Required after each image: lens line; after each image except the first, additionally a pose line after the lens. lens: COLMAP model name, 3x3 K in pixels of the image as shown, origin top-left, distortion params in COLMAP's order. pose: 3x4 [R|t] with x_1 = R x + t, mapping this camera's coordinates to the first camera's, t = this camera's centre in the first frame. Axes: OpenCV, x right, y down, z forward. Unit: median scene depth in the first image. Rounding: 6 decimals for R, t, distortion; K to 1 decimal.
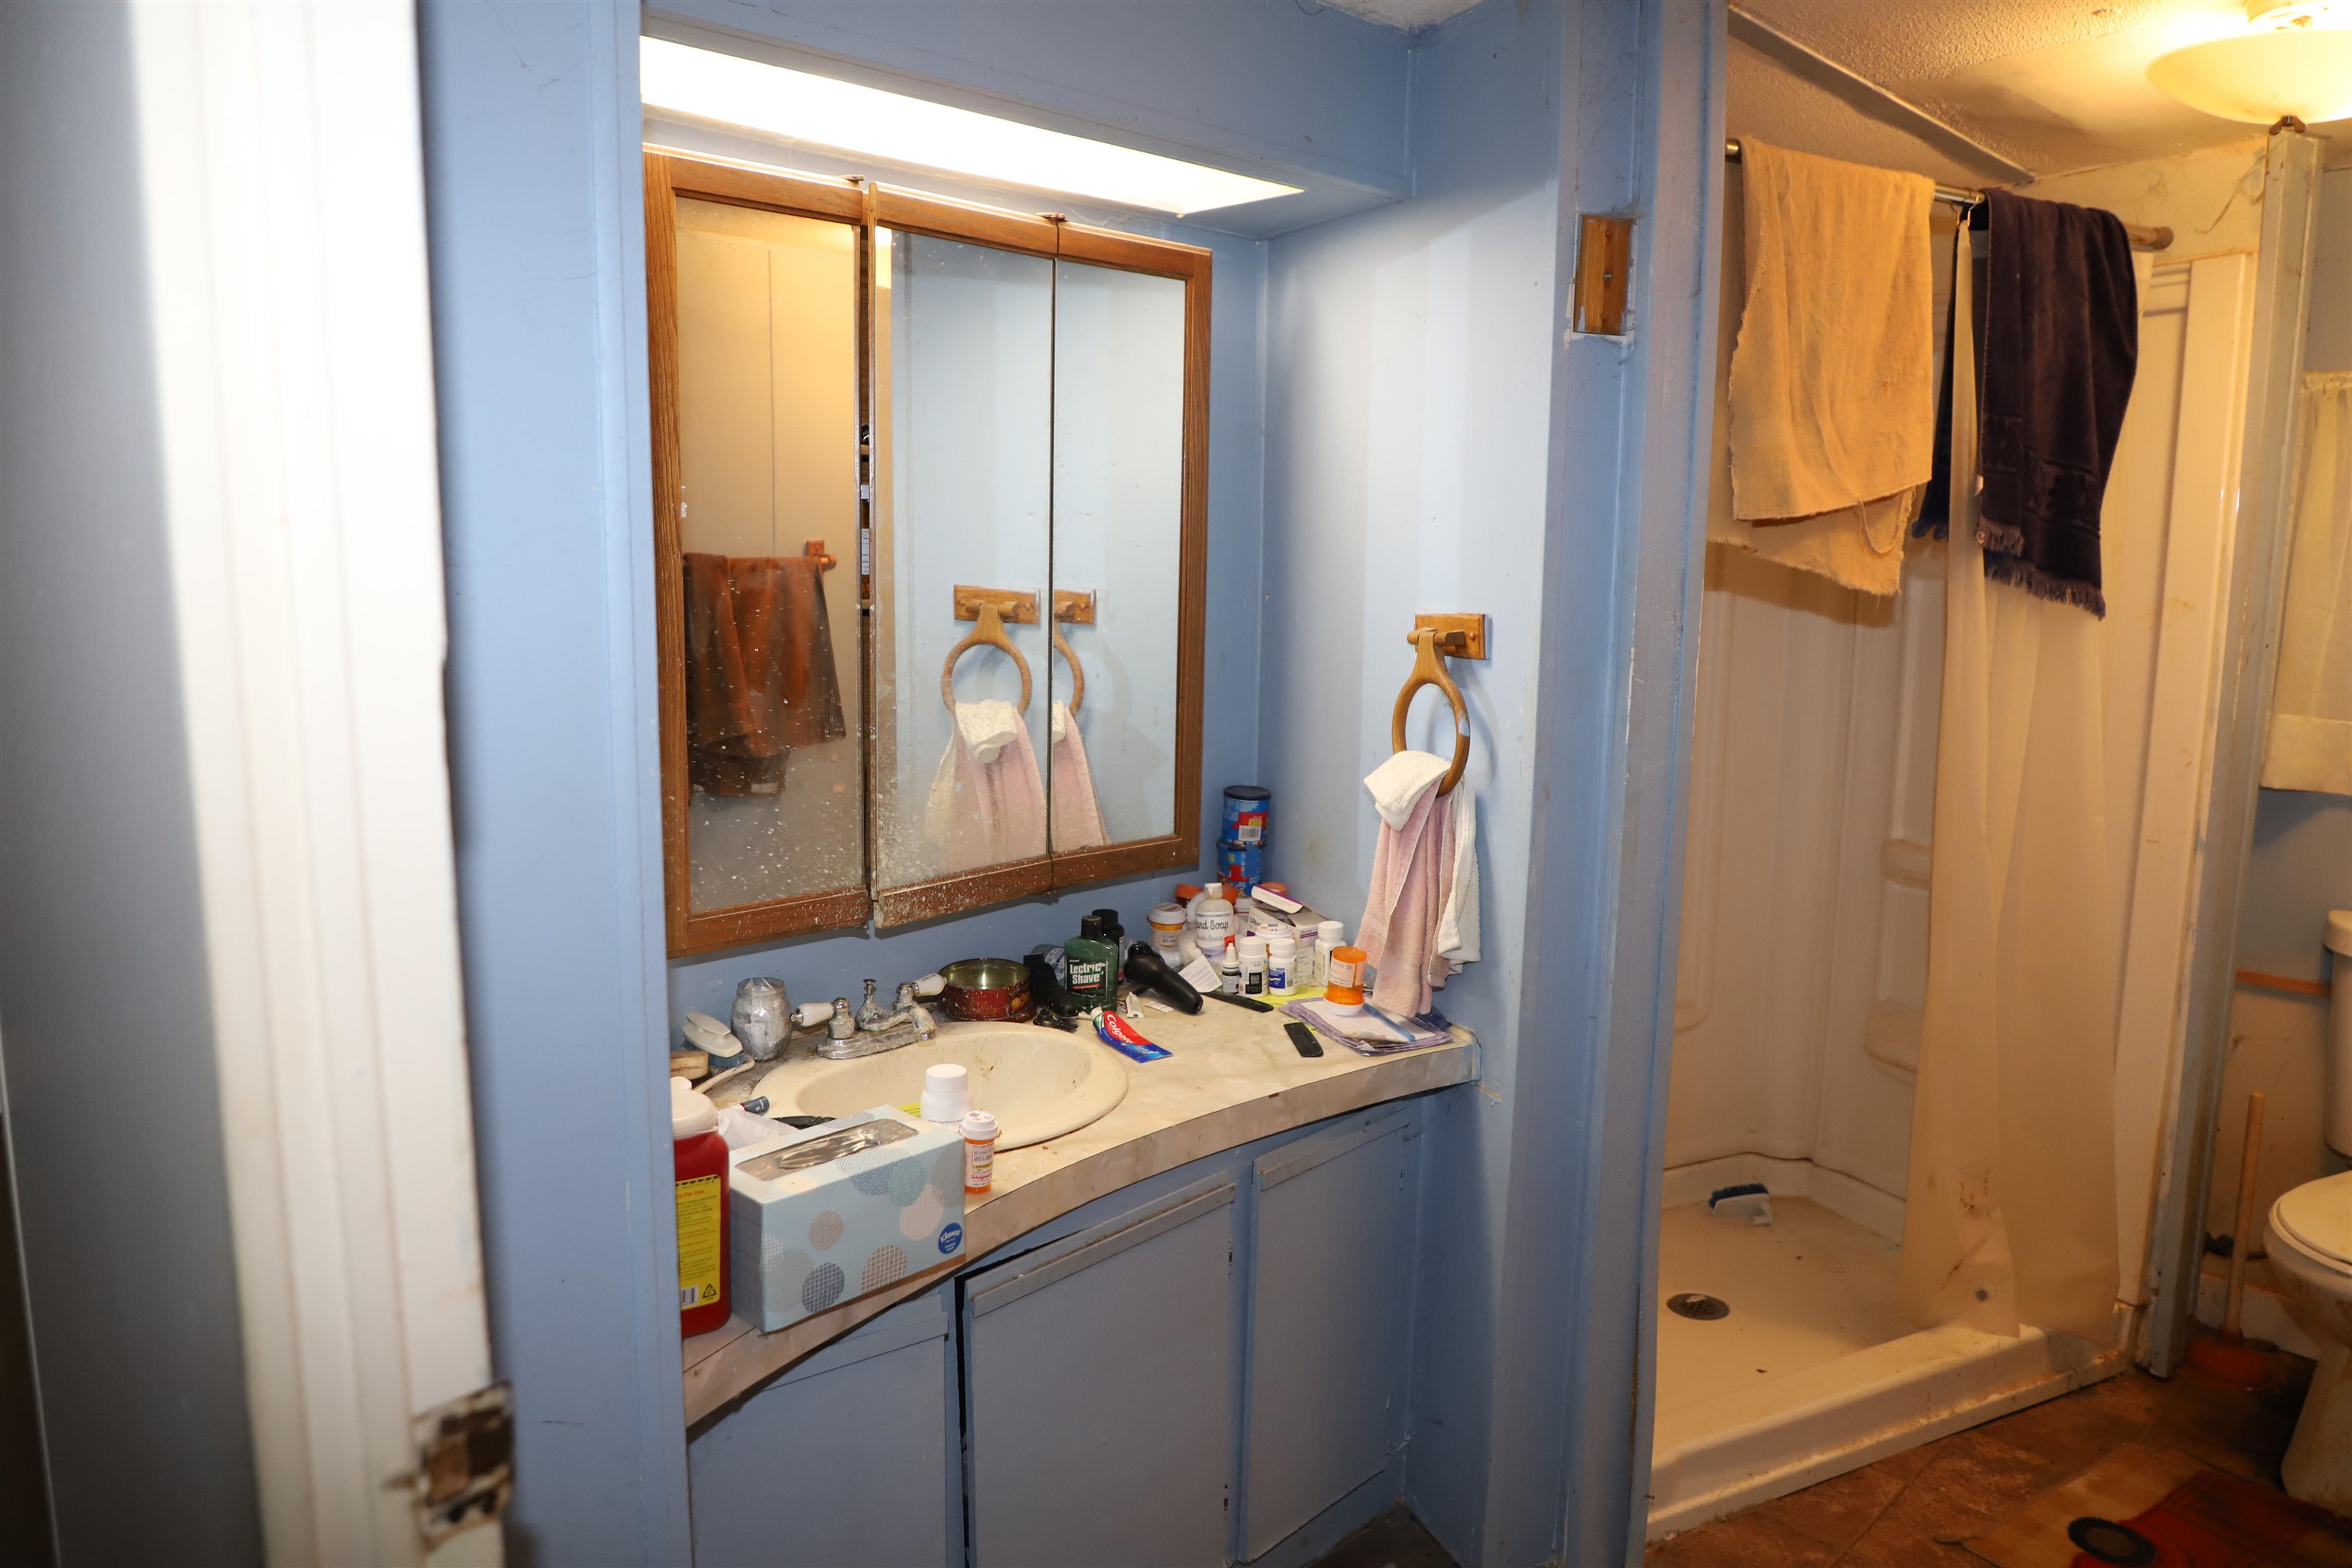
lens RADIAL K [[1643.9, 0, 1156.0], [0, 1643.9, 774.2], [0, 0, 1]] dist [-0.069775, 0.041623]
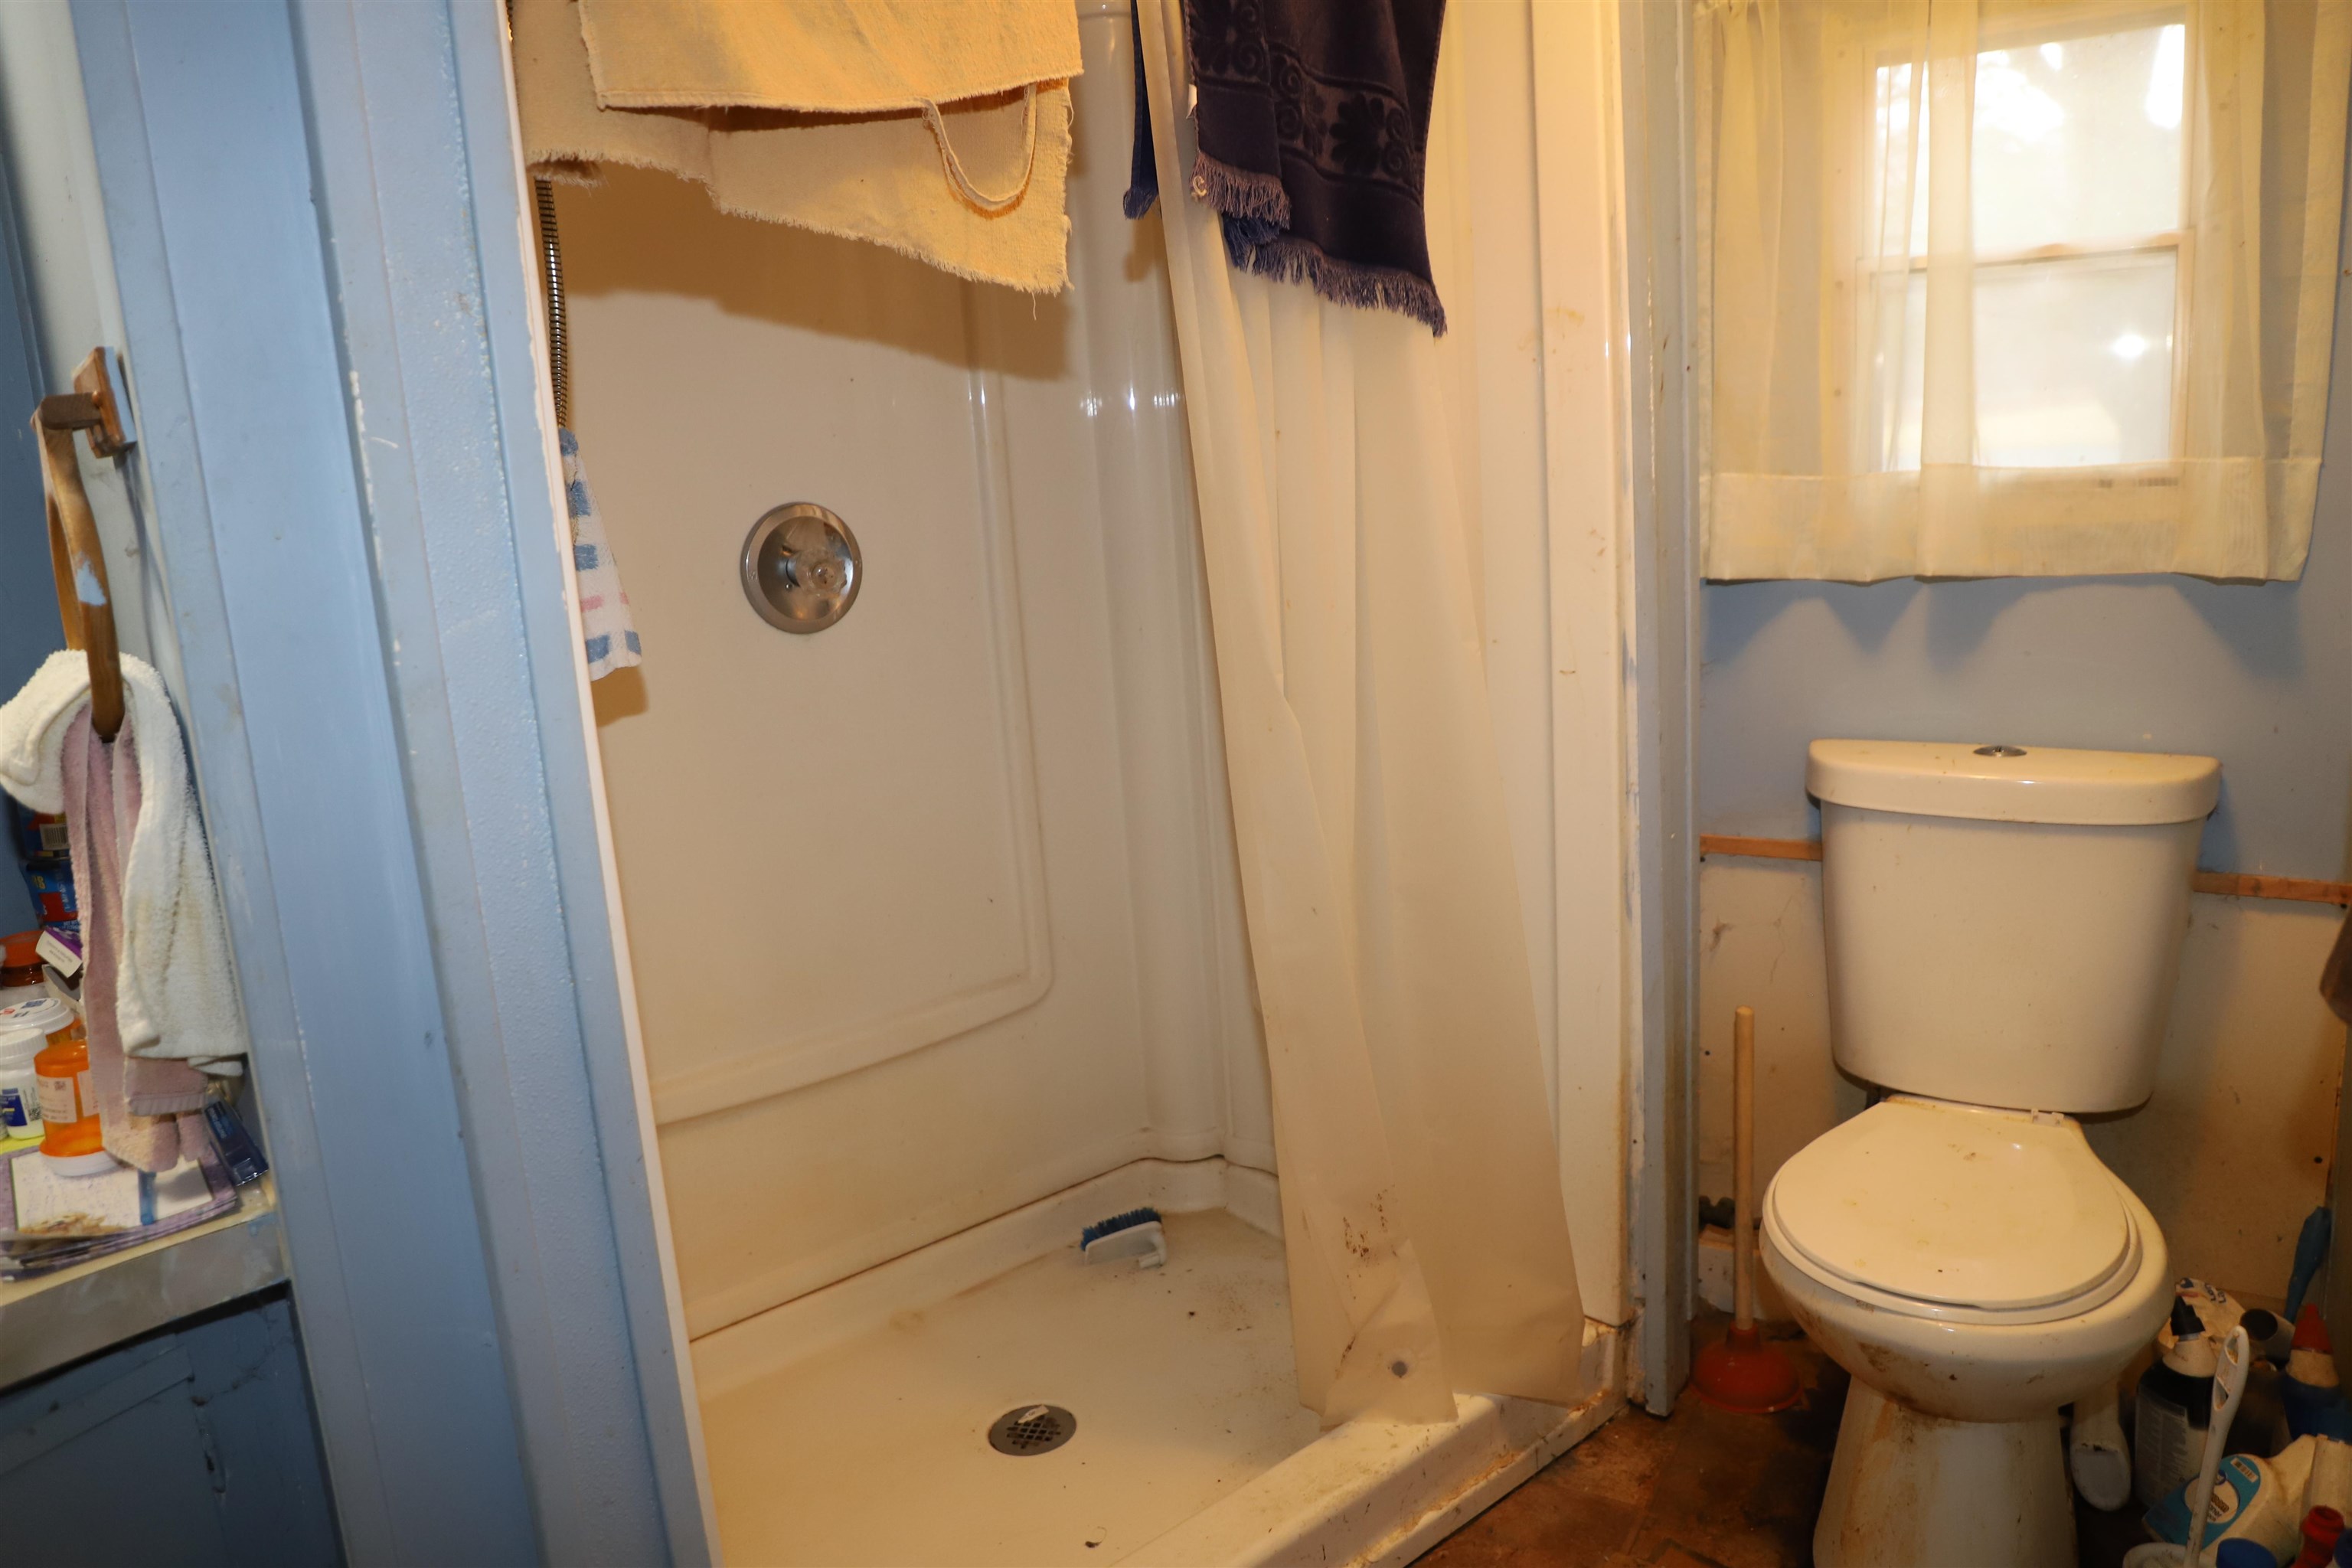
lens RADIAL K [[1643.9, 0, 1156.0], [0, 1643.9, 774.2], [0, 0, 1]] dist [-0.069775, 0.041623]
pose [[0.967097, -0.122161, 0.223158, 0.292621], [0.112816, 0.992136, 0.054202, 0.027607], [-0.228024, -0.027242, 0.973274, 0.366644]]
